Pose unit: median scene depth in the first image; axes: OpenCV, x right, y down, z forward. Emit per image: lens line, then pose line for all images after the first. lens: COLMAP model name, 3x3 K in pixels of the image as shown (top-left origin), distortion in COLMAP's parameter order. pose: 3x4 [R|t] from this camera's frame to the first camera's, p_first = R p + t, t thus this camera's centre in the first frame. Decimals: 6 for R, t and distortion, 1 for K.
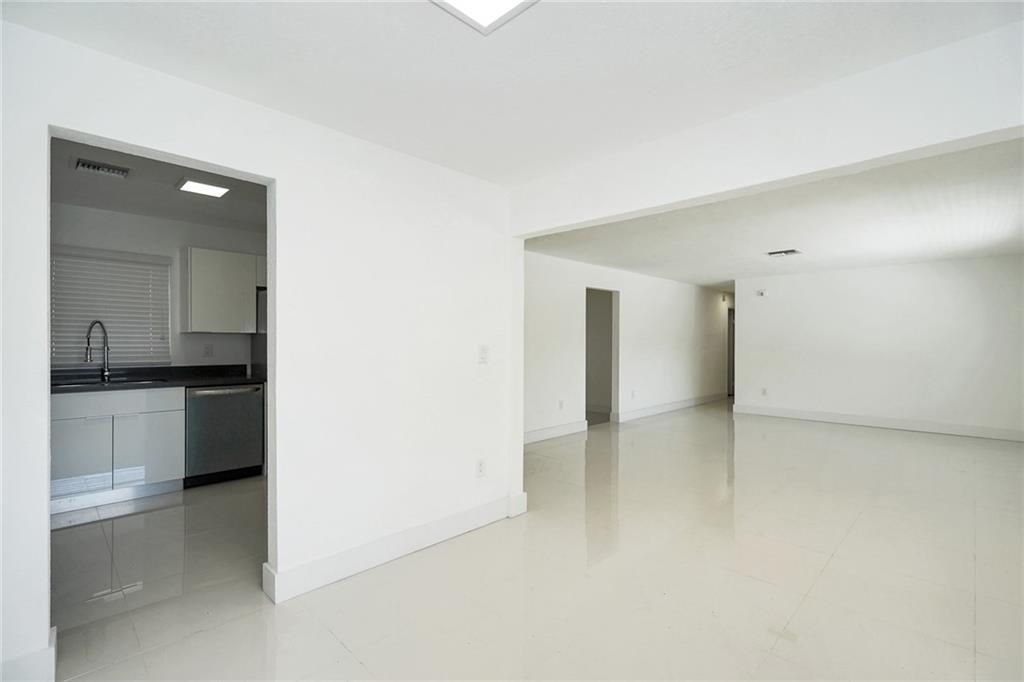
lens RADIAL K [[471.2, 0, 516.9], [0, 471.2, 344.3], [0, 0, 1]] dist [-0.002246, -0.000035]
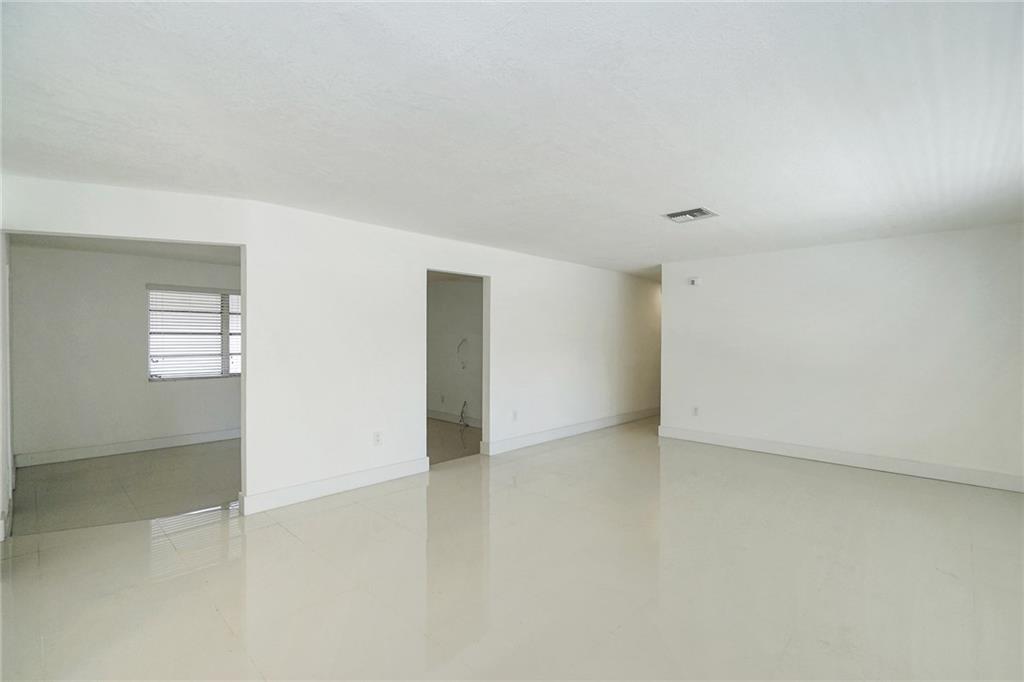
lens RADIAL K [[471.2, 0, 516.9], [0, 471.2, 344.3], [0, 0, 1]] dist [-0.002246, -0.000035]
pose [[0.999897, 0.000037, 0.014355, 0.216586], [-0.000076, 0.999996, 0.002745, -0.008141], [-0.014355, -0.002746, 0.999893, 0.231796]]
